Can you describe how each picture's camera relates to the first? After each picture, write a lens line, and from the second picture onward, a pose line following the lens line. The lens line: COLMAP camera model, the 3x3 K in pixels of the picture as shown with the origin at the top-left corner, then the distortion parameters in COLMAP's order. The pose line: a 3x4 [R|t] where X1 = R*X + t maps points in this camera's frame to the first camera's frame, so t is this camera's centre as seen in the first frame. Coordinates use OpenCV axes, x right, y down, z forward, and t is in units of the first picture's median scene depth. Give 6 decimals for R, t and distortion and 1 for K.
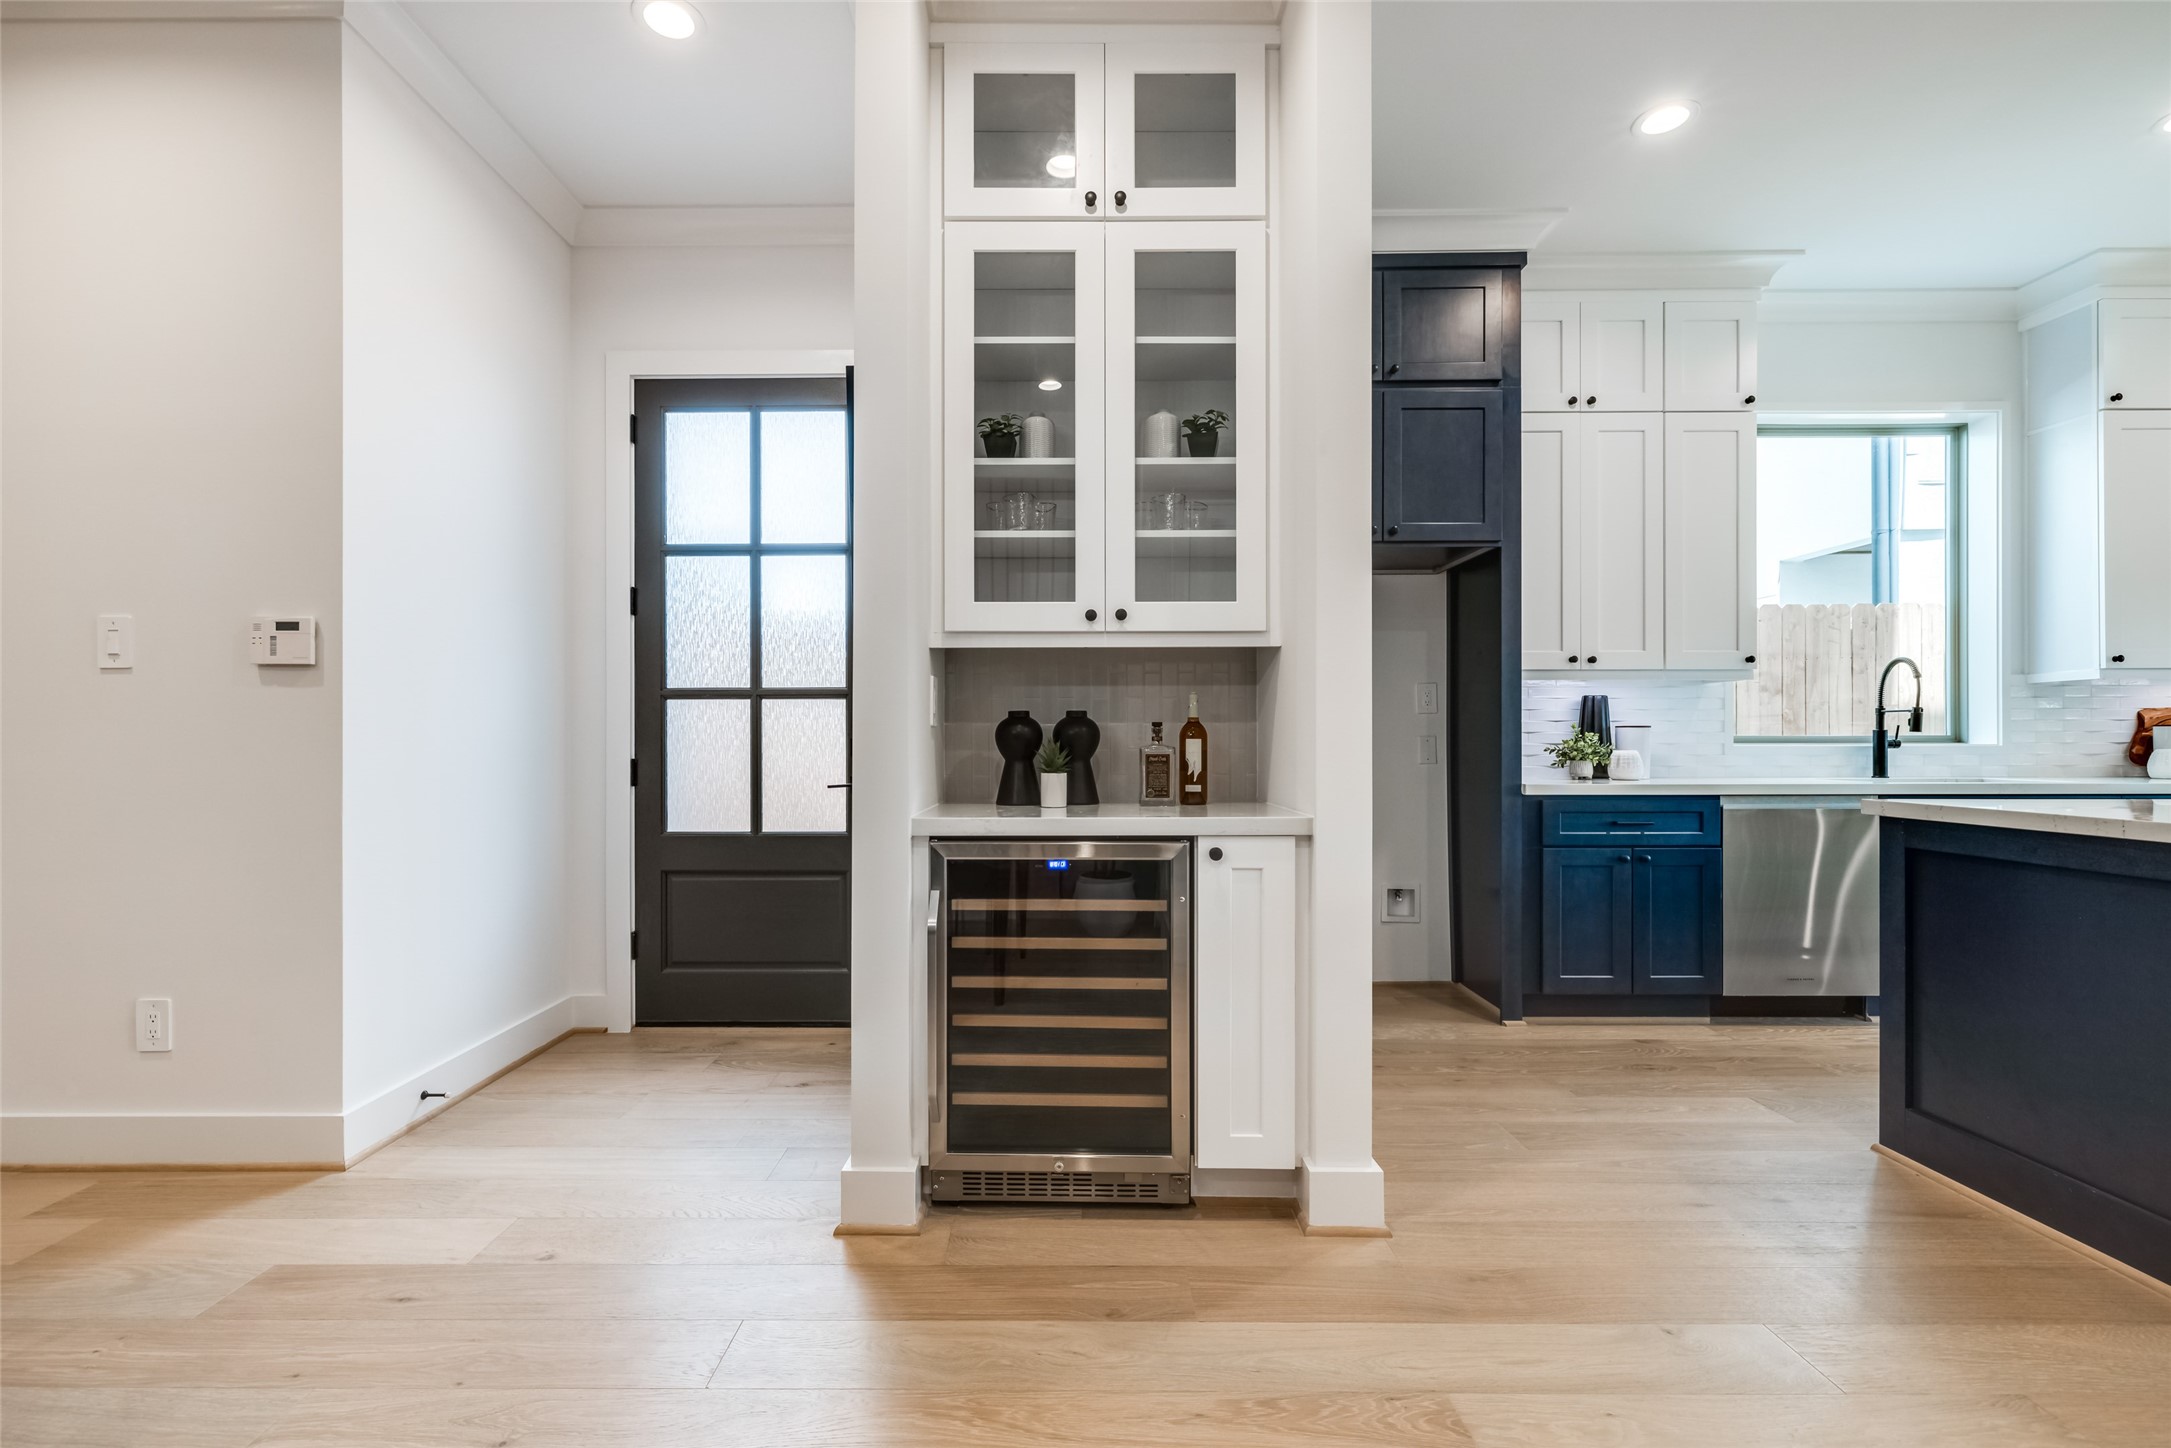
lens RADIAL K [[947.8, 0, 1082.0], [0, 947.8, 743.4], [0, 0, 1]] dist [-0.000998, -0.000512]
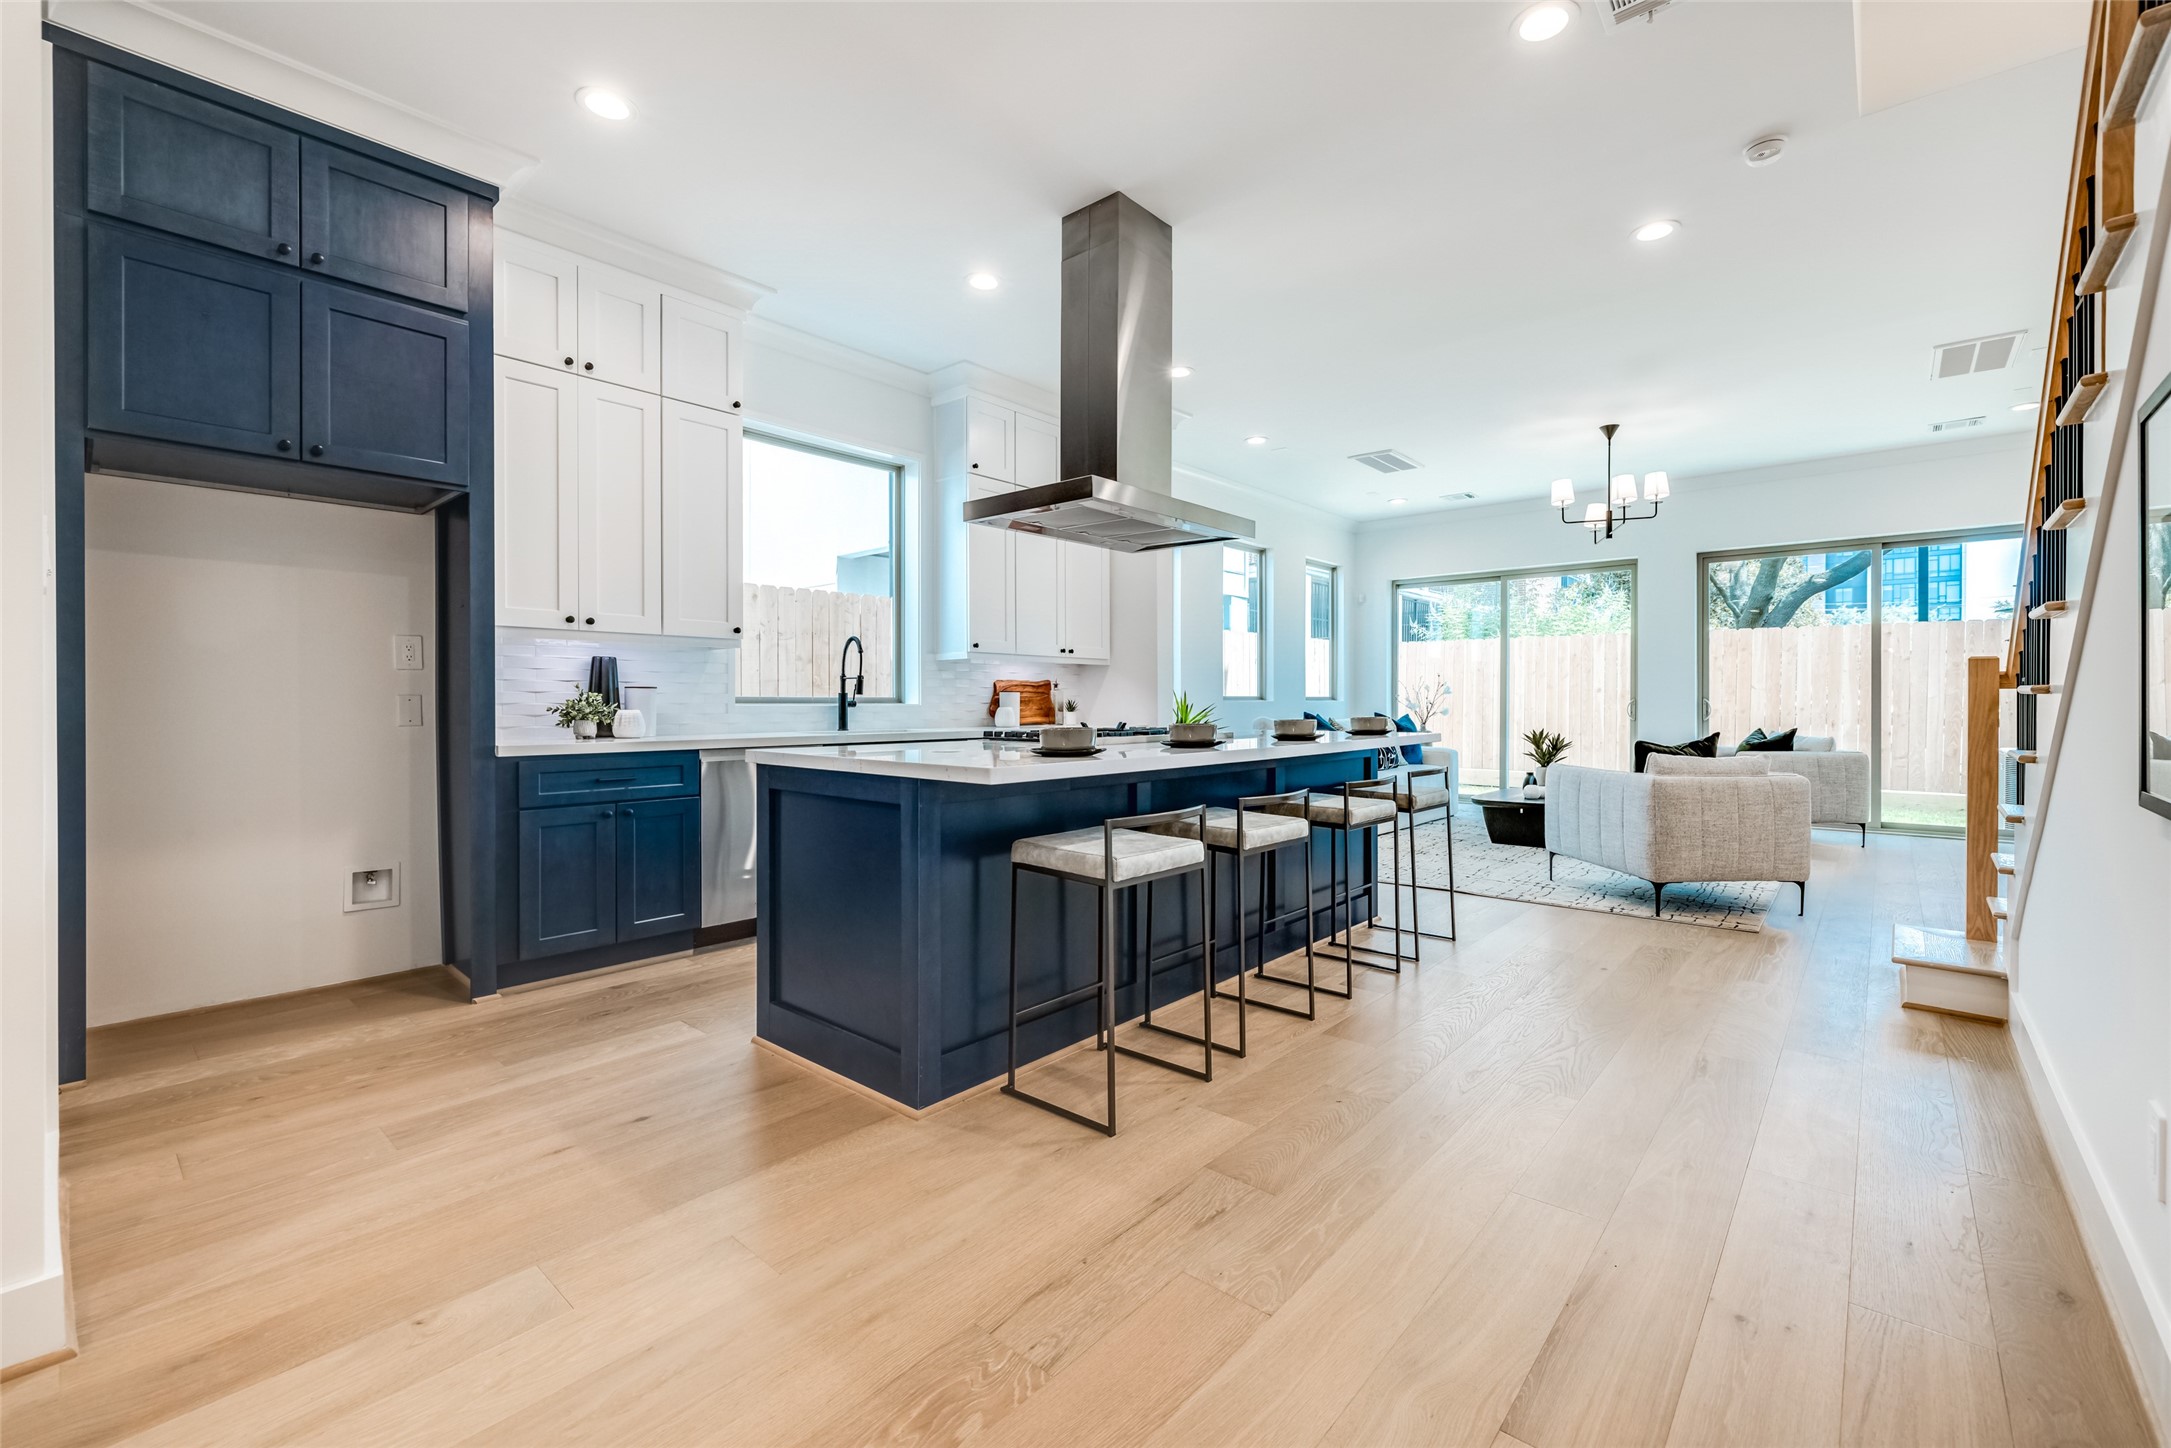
lens RADIAL K [[905.4, 0, 1086.2], [0, 905.4, 706.1], [0, 0, 1]] dist [0.001971, -0.001145]
pose [[0.654117, -0.001507, 0.756392, 0.163498], [-0.000715, 0.999996, 0.002611, 0.000208], [-0.756393, -0.002249, 0.654114, -0.044208]]
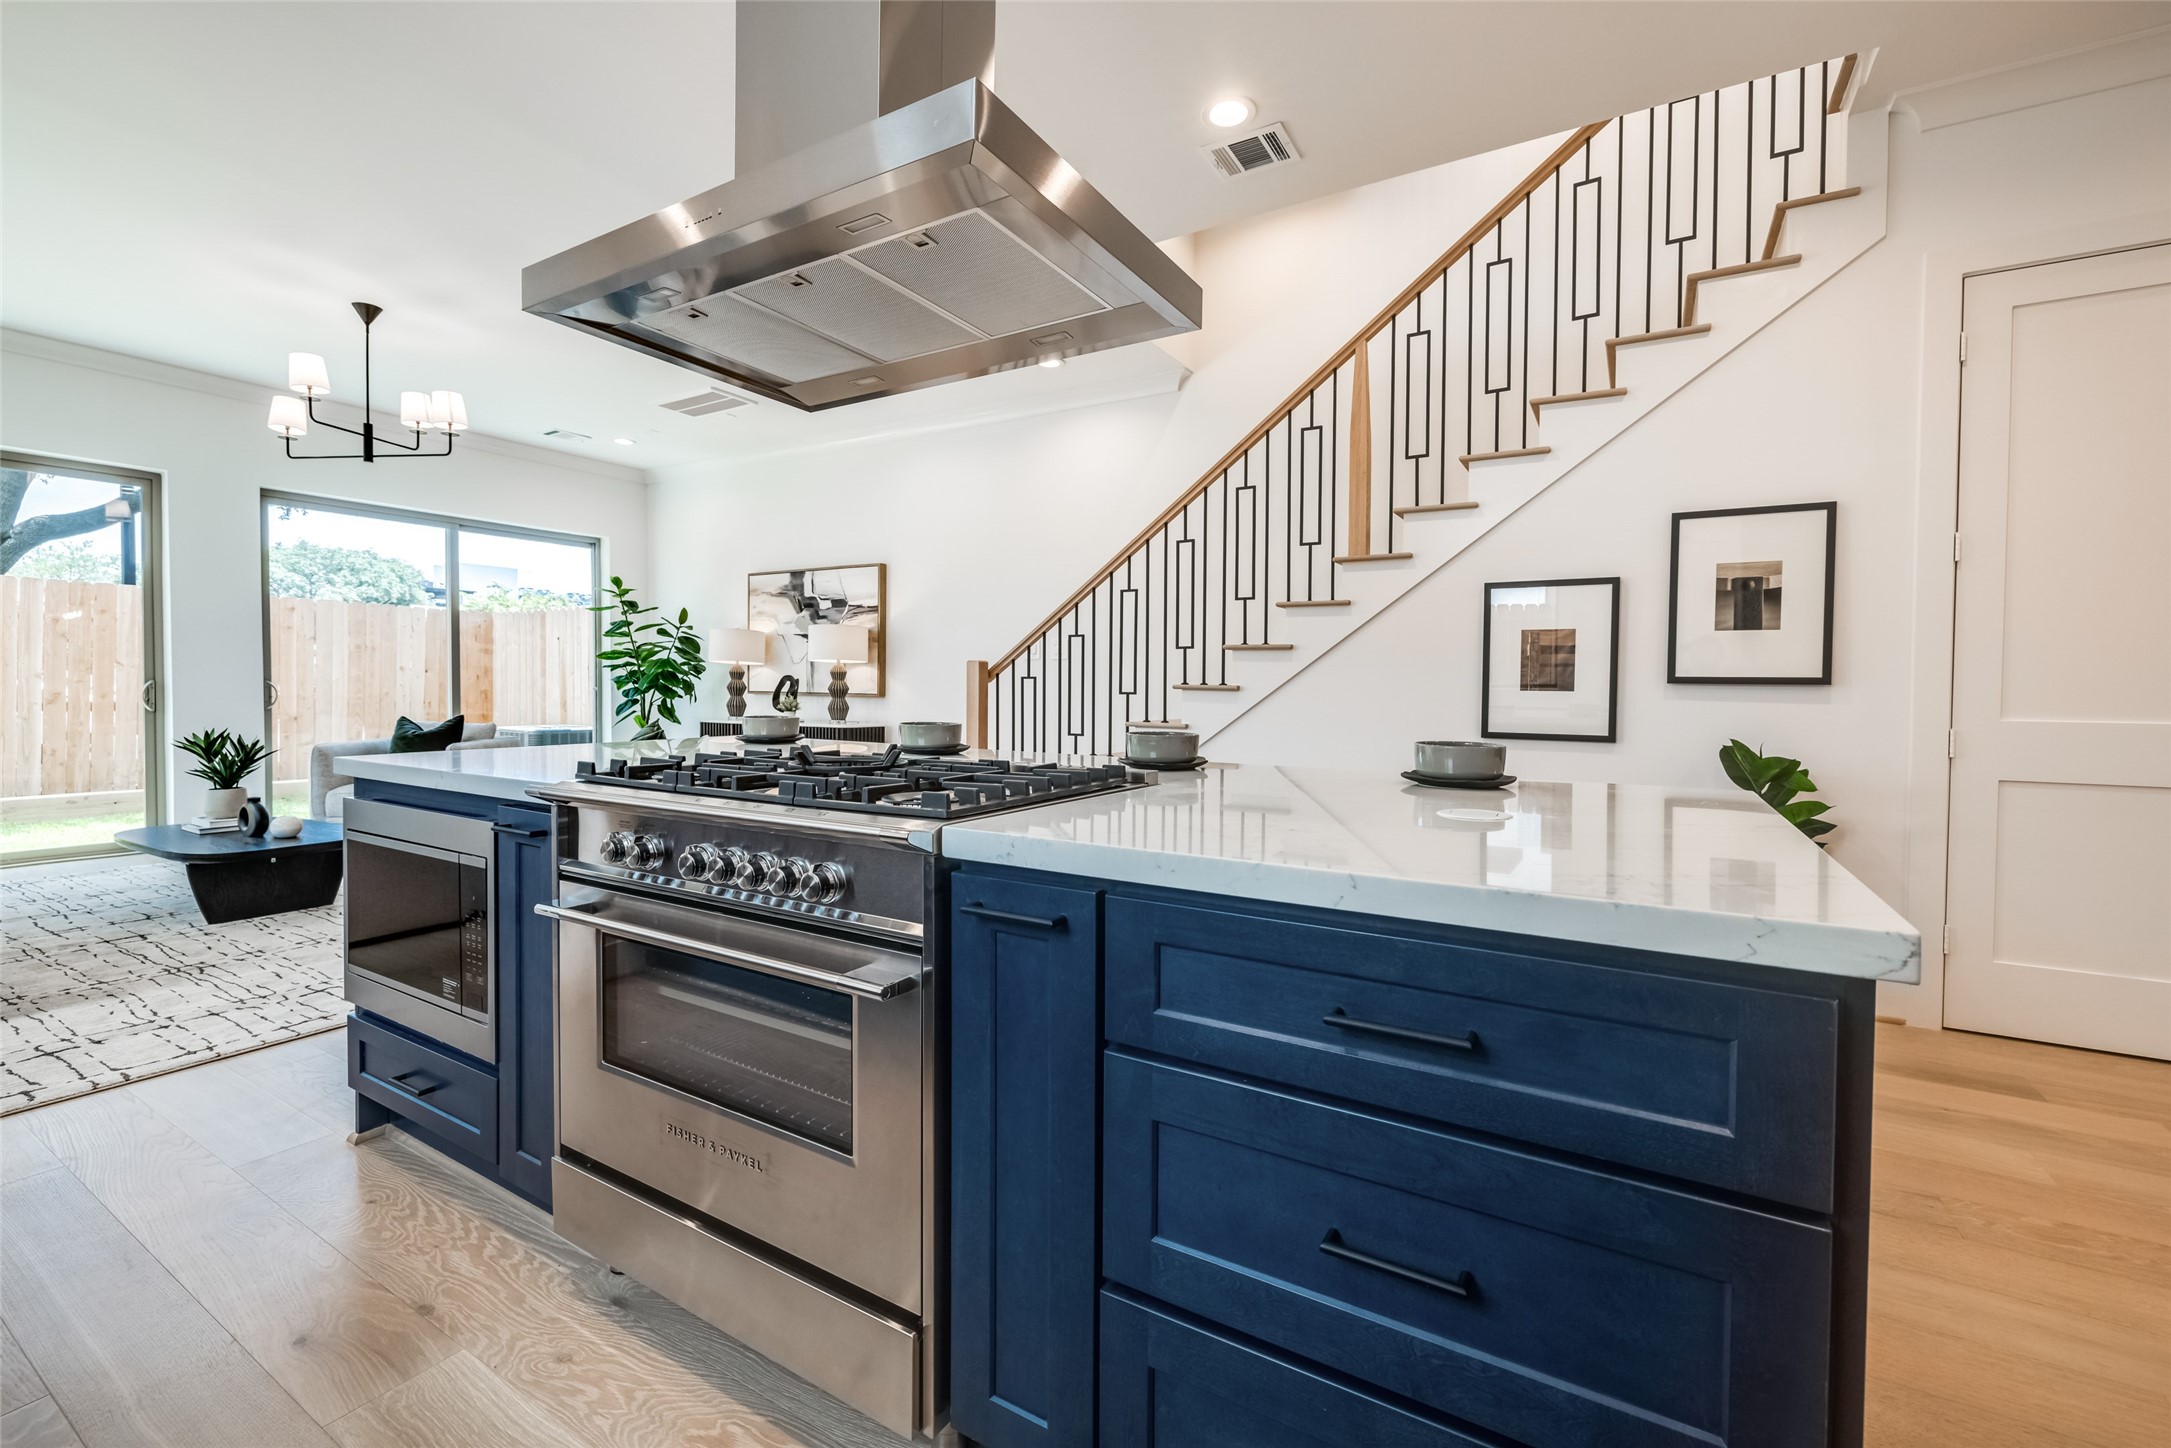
lens RADIAL K [[905.4, 0, 1104.1], [0, 905.4, 705.1], [0, 0, 1]] dist [0.001971, -0.001145]
pose [[-0.865026, -0.014328, 0.501522, 0.626651], [-0.004614, 0.999777, 0.020605, -0.008552], [-0.501706, 0.015510, -0.864899, 0.961204]]
